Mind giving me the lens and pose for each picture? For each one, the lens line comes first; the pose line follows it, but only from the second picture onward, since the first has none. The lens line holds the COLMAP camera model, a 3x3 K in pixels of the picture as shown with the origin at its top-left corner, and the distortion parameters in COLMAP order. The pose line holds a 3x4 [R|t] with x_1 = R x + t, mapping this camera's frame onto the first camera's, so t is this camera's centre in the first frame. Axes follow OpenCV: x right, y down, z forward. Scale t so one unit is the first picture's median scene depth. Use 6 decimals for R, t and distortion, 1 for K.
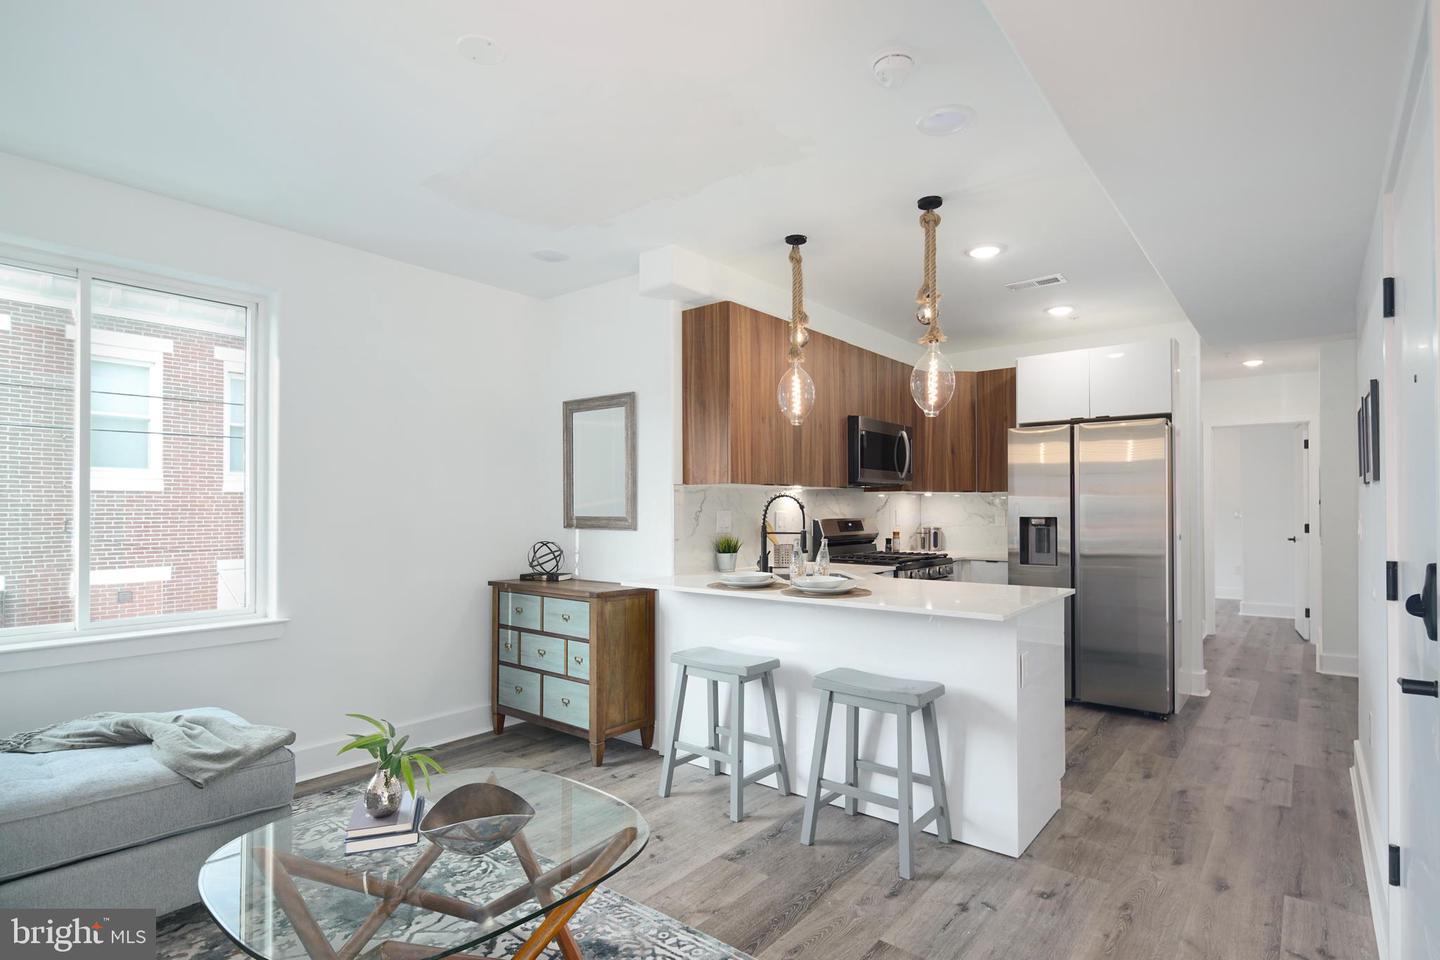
lens RADIAL K [[724.4, 0, 726.6], [0, 724.4, 504.1], [0, 0, 1]] dist [0.000857, -0.001785]
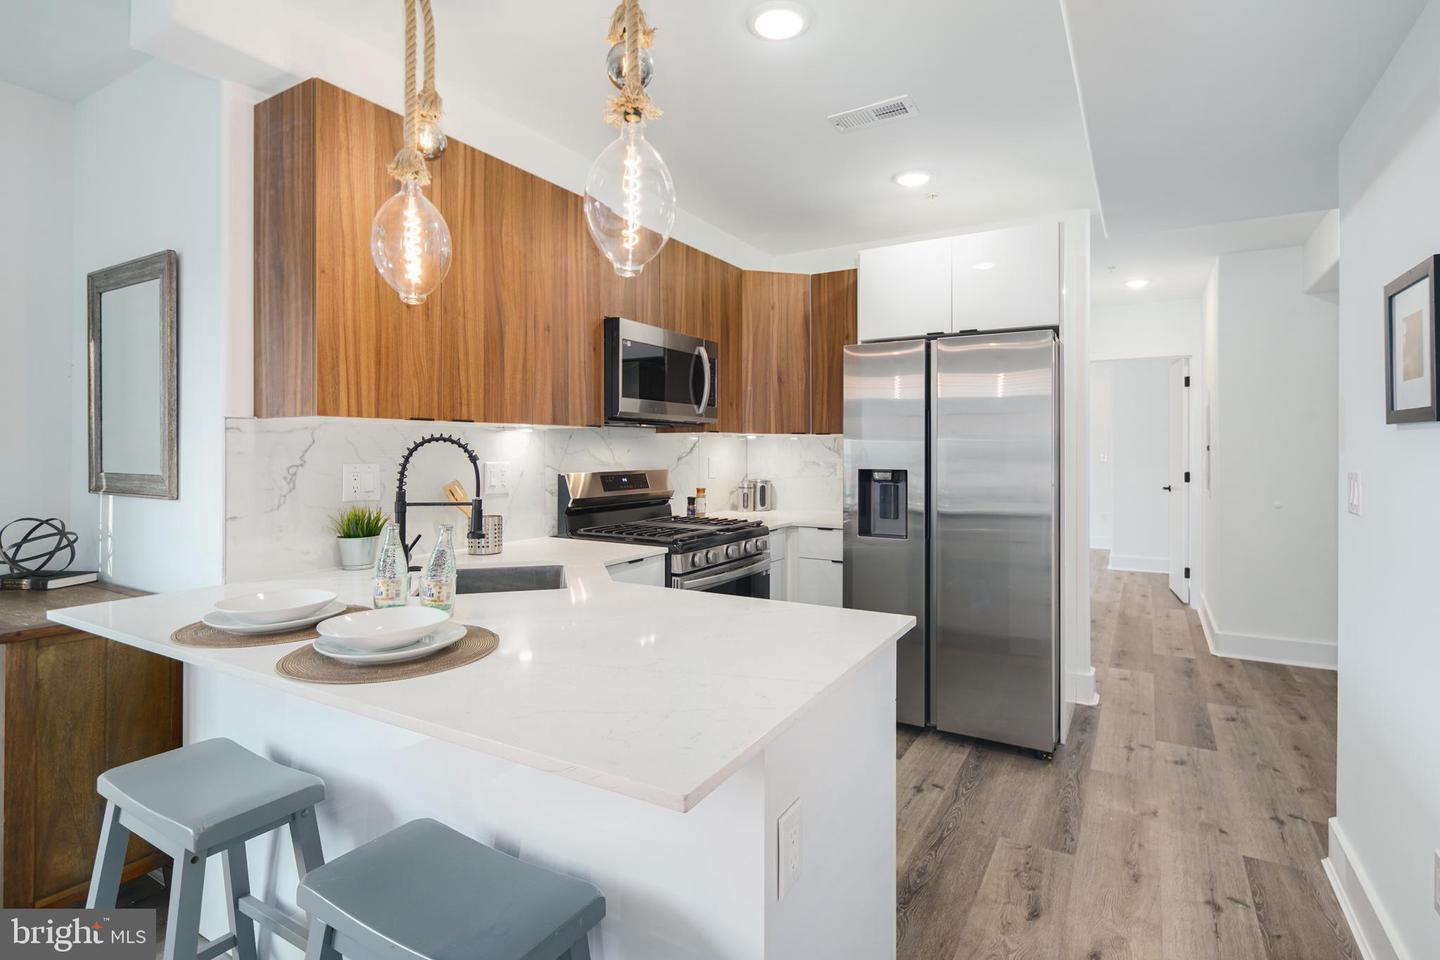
lens RADIAL K [[724.4, 0, 711.0], [0, 724.4, 450.4], [0, 0, 1]] dist [0.000857, -0.001785]
pose [[0.990804, 0.001894, 0.135295, 0.176187], [-0.002882, 0.999971, 0.007105, -0.005789], [-0.135277, -0.007430, 0.990780, 0.335712]]
